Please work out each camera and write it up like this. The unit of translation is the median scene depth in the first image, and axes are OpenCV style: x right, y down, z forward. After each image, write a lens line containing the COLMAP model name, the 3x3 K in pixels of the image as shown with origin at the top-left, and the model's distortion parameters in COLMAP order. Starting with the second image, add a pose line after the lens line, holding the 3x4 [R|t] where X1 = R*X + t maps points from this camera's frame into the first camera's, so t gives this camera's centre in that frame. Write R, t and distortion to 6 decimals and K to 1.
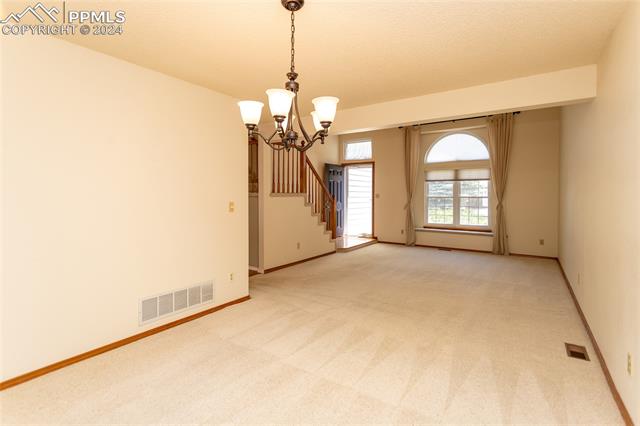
lens RADIAL K [[302.3, 0, 320.4], [0, 302.3, 214.3], [0, 0, 1]] dist [0.003265, 0.003812]
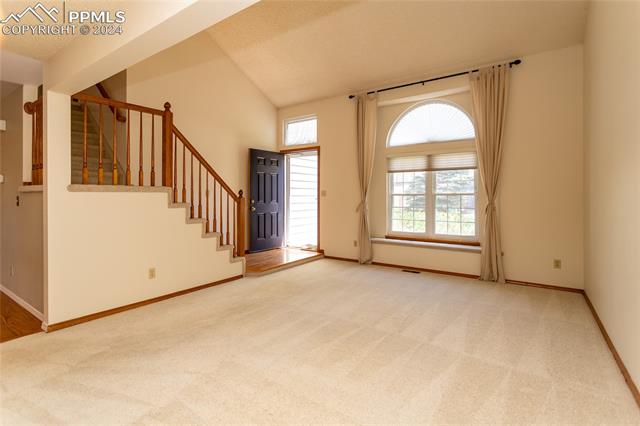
lens RADIAL K [[302.3, 0, 317.0], [0, 302.3, 210.9], [0, 0, 1]] dist [0.003265, 0.003812]
pose [[0.999865, -0.001742, -0.016364, 0.197849], [0.001487, 0.999878, -0.015568, -0.007826], [0.016389, 0.015541, 0.999745, 0.295174]]
